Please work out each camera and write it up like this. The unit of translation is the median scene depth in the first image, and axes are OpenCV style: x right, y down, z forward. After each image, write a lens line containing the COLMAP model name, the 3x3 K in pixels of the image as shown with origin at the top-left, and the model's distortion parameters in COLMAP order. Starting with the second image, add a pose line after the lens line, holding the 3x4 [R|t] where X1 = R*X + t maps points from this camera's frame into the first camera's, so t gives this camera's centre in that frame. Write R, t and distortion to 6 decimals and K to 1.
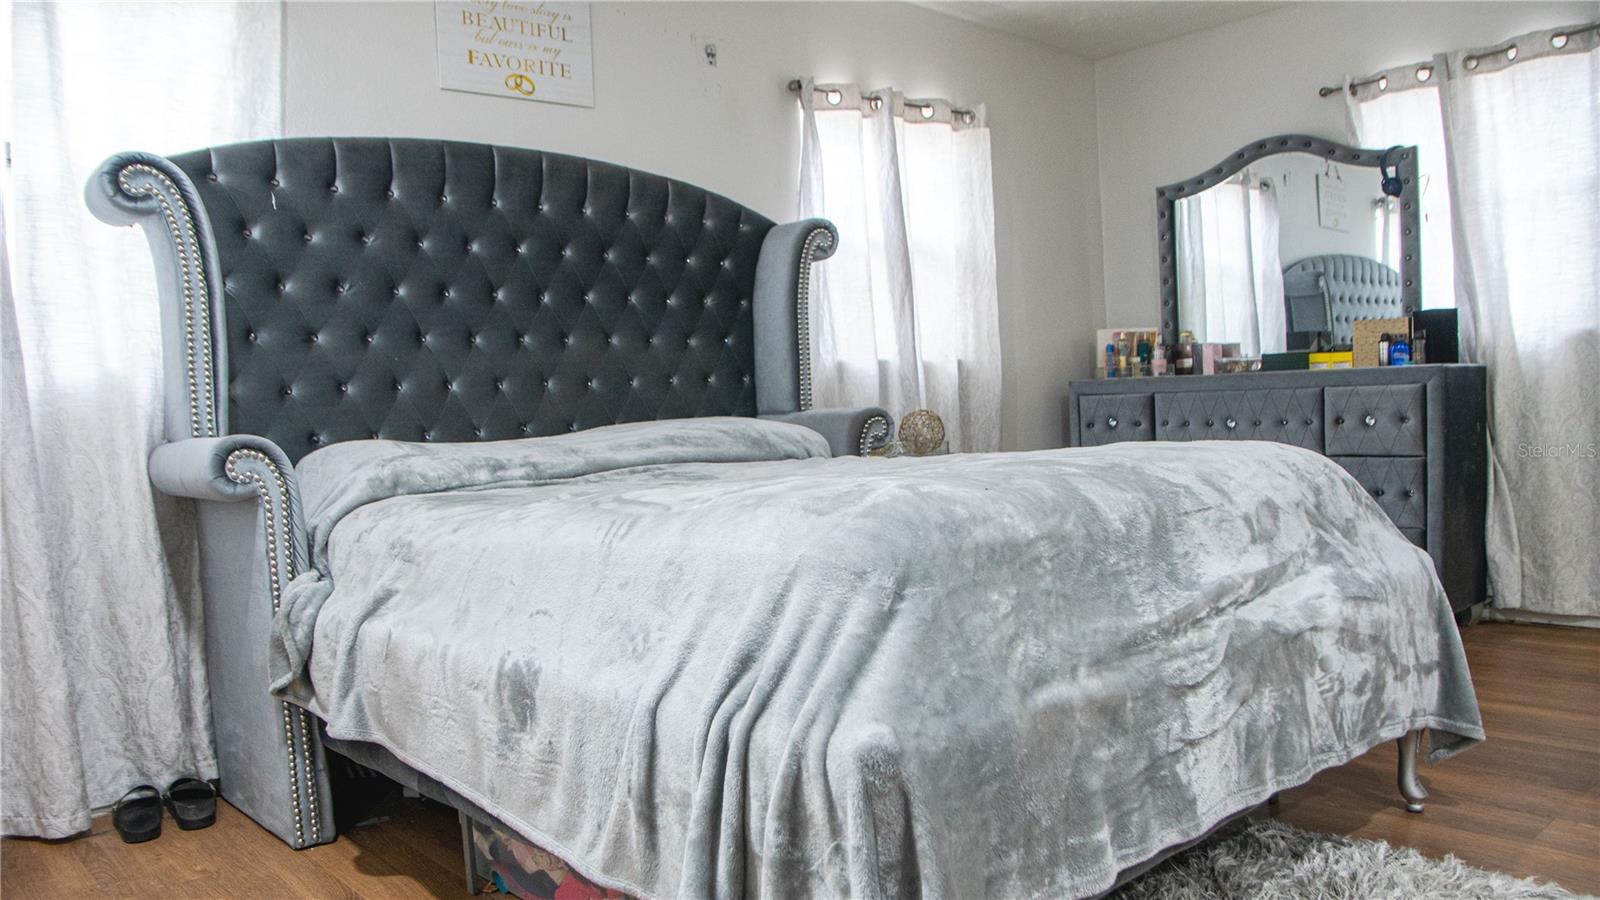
lens RADIAL K [[1191.0, 0, 800.0], [0, 1191.0, 450.0], [0, 0, 1]] dist [-0.119291, 0.108575]
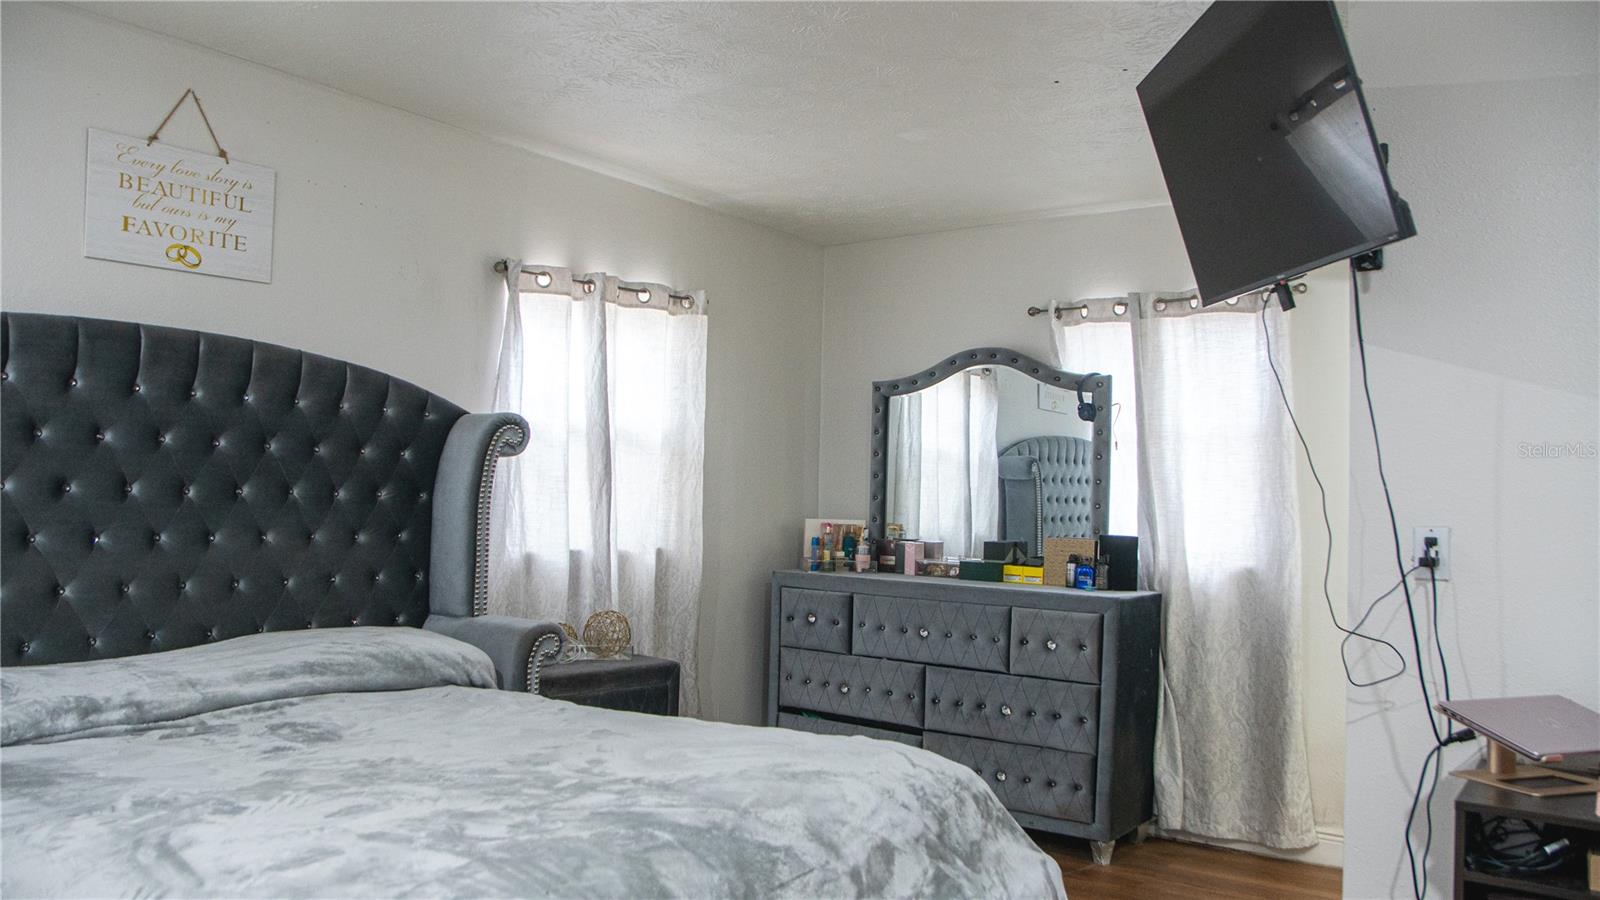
lens RADIAL K [[1191.0, 0, 800.0], [0, 1191.0, 450.0], [0, 0, 1]] dist [-0.119291, 0.108575]
pose [[0.978109, 0.074000, 0.194492, 0.059532], [-0.059792, 0.995163, -0.077942, -0.101793], [-0.199319, 0.064606, 0.977803, 0.019056]]
